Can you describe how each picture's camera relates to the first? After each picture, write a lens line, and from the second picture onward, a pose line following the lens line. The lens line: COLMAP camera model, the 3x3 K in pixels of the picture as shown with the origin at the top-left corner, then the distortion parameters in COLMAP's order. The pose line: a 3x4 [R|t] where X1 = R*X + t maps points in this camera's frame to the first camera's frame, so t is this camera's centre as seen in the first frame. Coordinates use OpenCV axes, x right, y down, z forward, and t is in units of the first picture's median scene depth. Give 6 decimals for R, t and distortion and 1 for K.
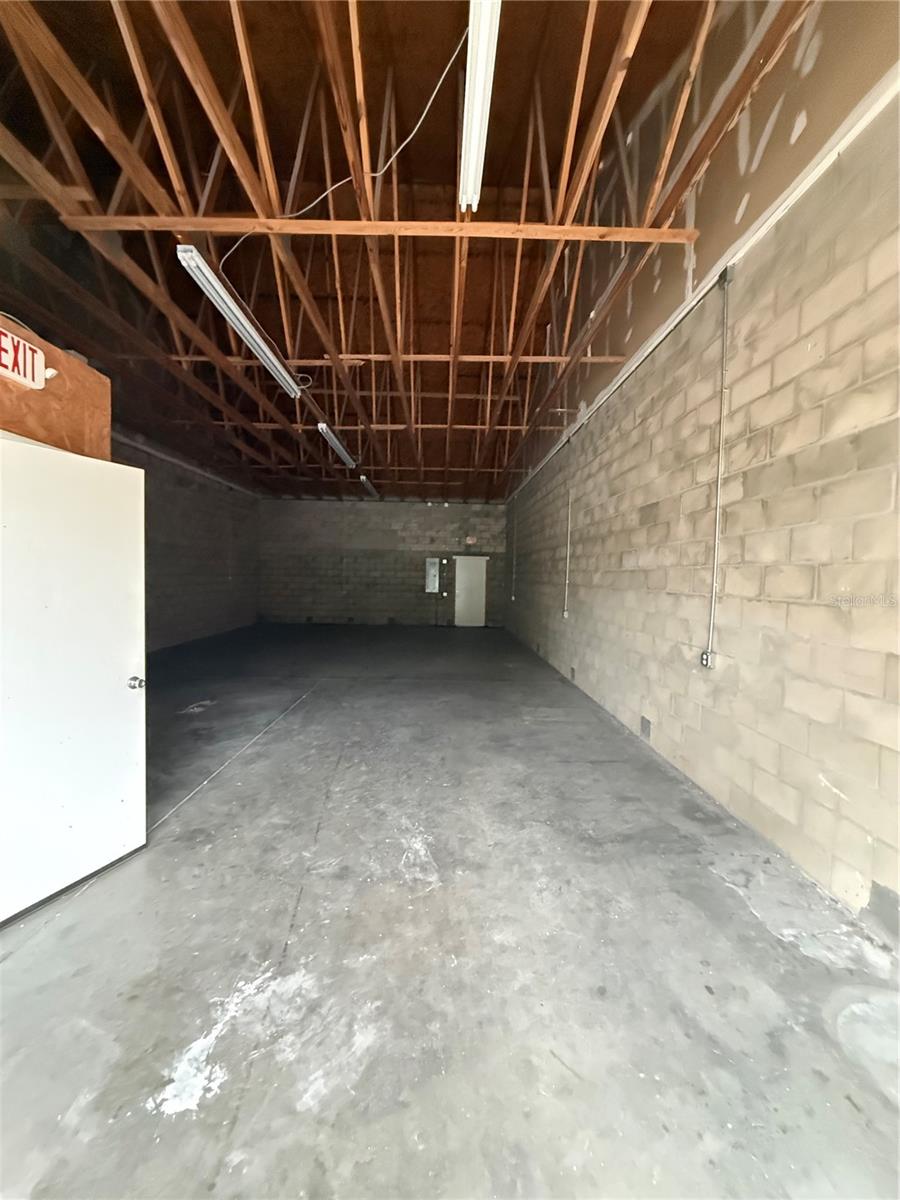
lens RADIAL K [[478.9, 0, 449.0], [0, 478.9, 599.0], [0, 0, 1]] dist [-0.004529, -0.000169]
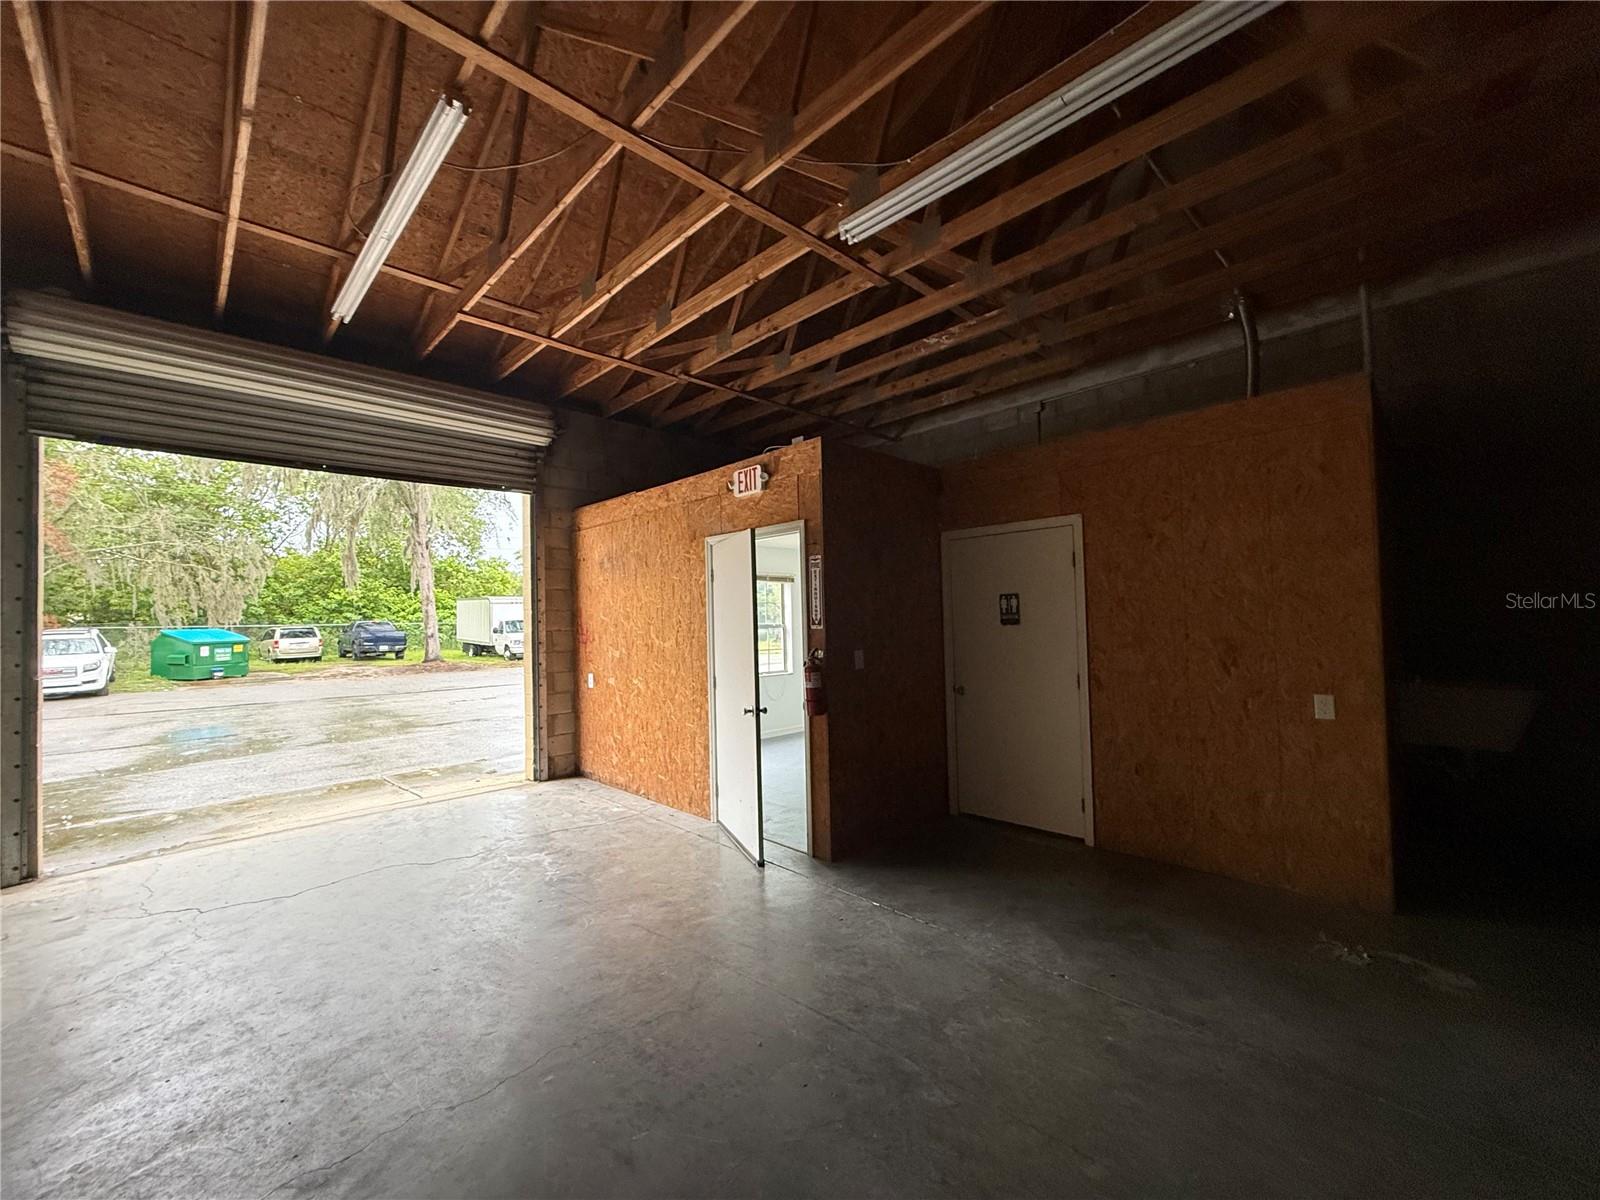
lens RADIAL K [[638.6, 0, 794.1], [0, 638.6, 601.2], [0, 0, 1]] dist [-0.004529, -0.000169]
pose [[-0.725158, -0.010685, -0.688499, 0.331991], [-0.020971, 0.999758, 0.006572, -0.104934], [0.688263, 0.019204, -0.725207, 2.107505]]
